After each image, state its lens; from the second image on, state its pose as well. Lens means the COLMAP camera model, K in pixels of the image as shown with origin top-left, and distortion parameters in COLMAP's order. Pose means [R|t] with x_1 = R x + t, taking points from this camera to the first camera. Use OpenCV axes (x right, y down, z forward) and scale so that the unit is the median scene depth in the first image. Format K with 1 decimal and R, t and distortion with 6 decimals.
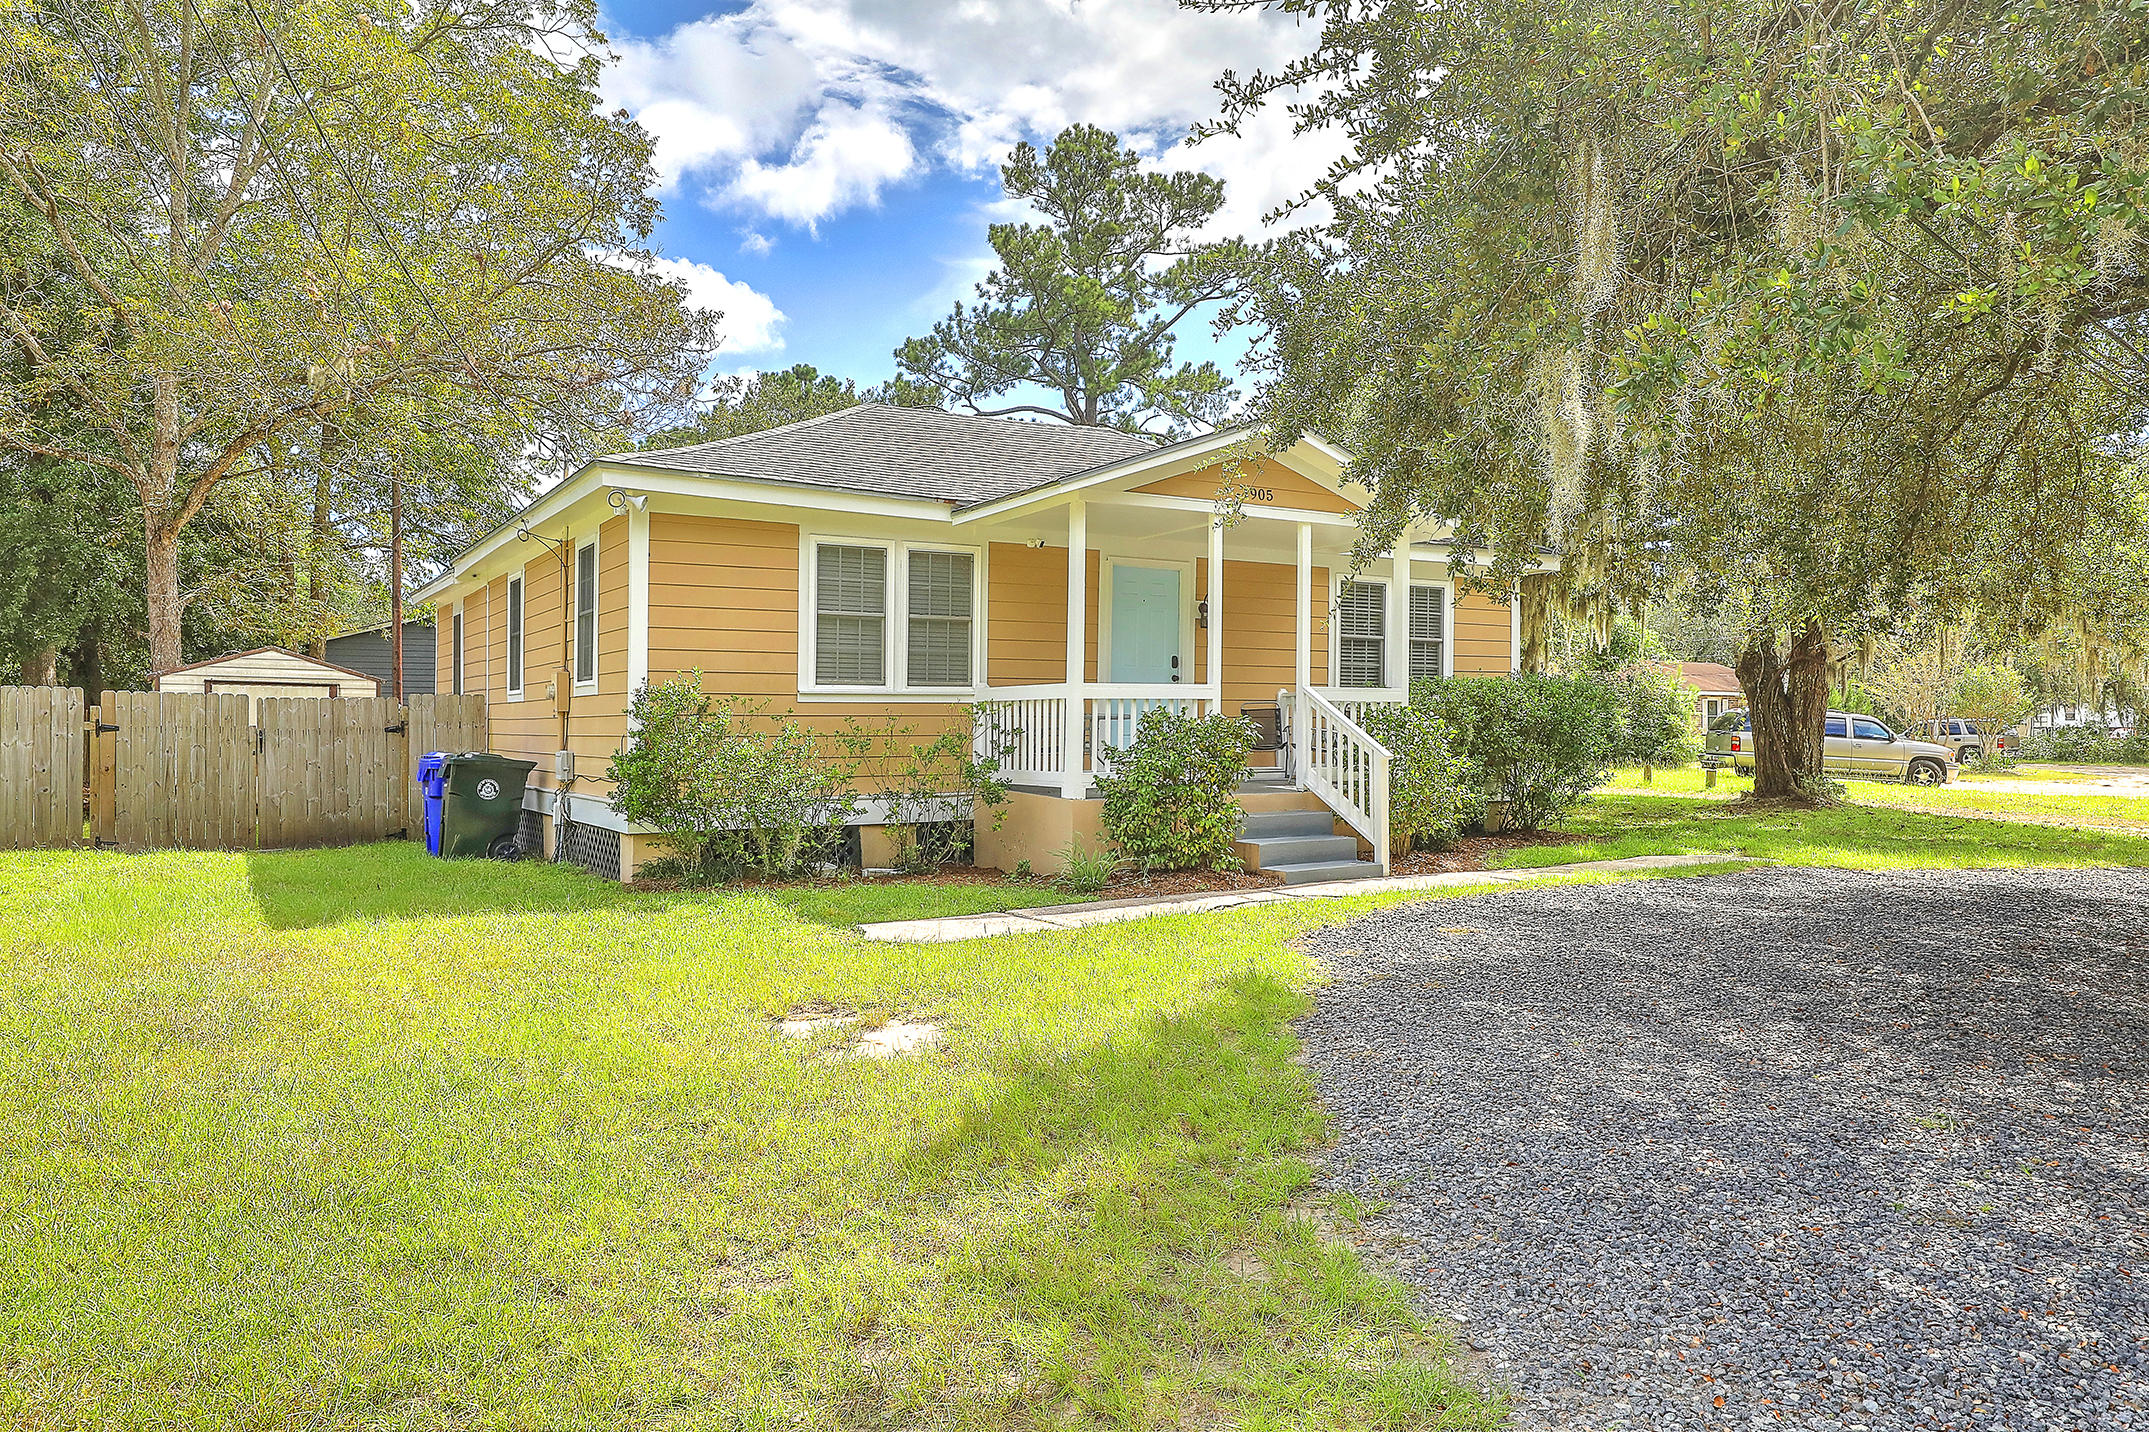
lens RADIAL K [[1514.2, 0, 1058.2], [0, 1514.2, 702.9], [0, 0, 1]] dist [0.008060, 0.001090]
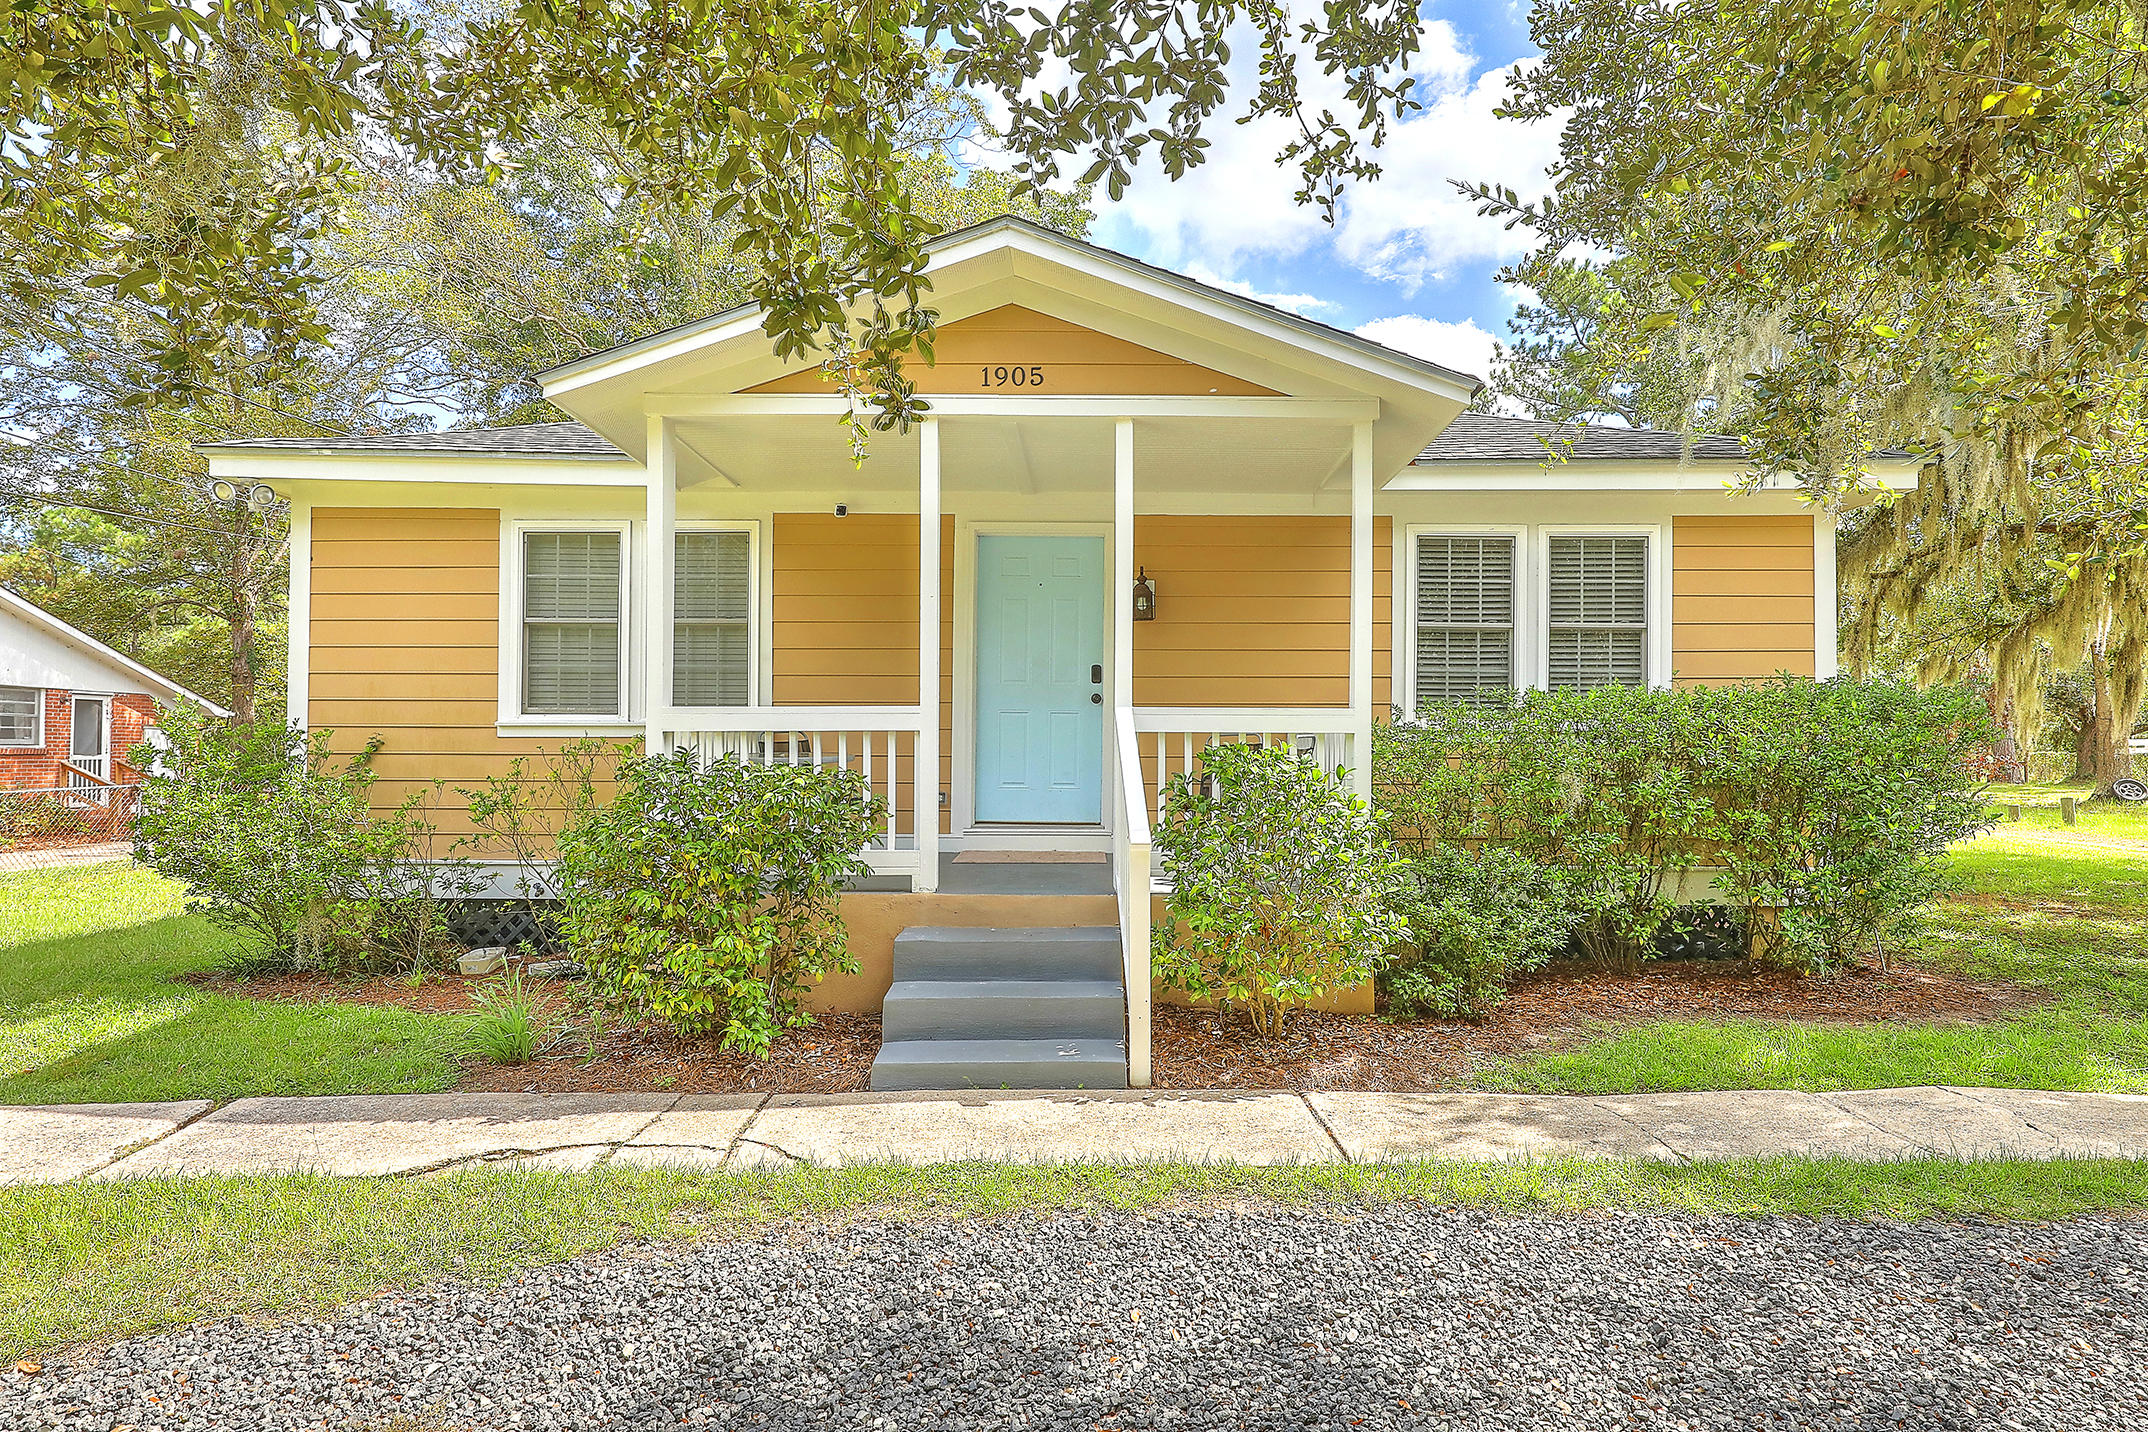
lens RADIAL K [[1174.5, 0, 1063.4], [0, 1174.5, 713.3], [0, 0, 1]] dist [0.003298, -0.000013]
pose [[0.848847, -0.014191, -0.528449, 0.379092], [0.005503, 0.999823, -0.018009, -0.000319], [0.528610, 0.012379, 0.848774, 0.621350]]
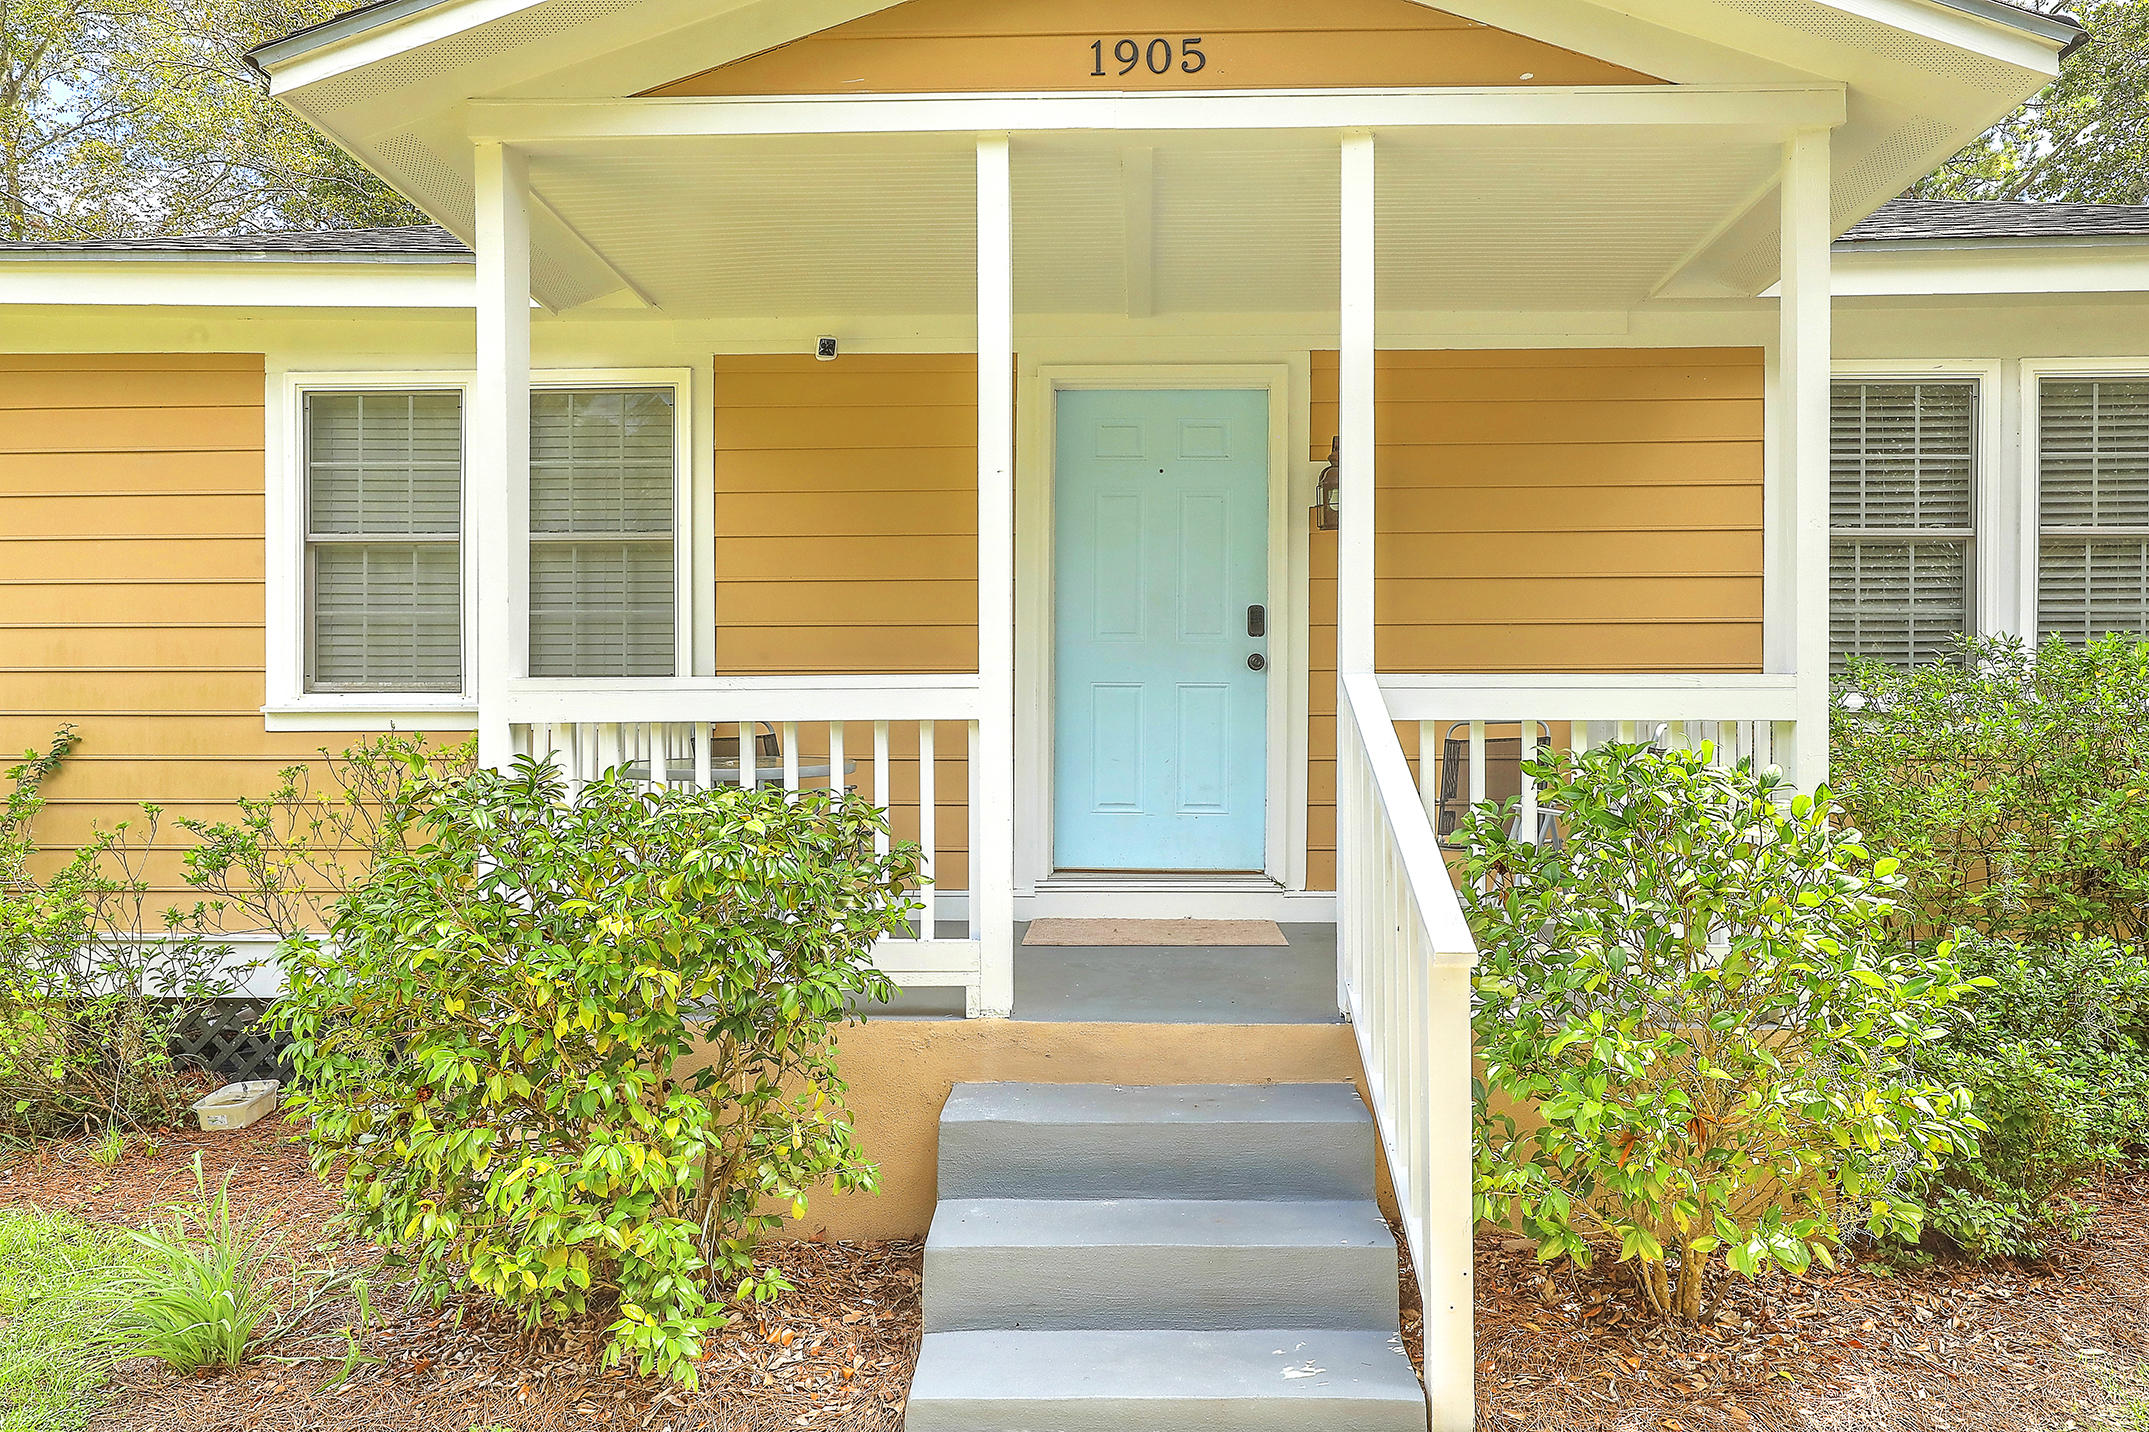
lens RADIAL K [[1514.2, 0, 1063.3], [0, 1514.2, 720.1], [0, 0, 1]] dist [0.008060, 0.001090]
pose [[0.833753, -0.007084, -0.552093, 0.284810], [0.010070, 0.999946, 0.002377, -0.002545], [0.552046, -0.007542, 0.833779, 0.719716]]
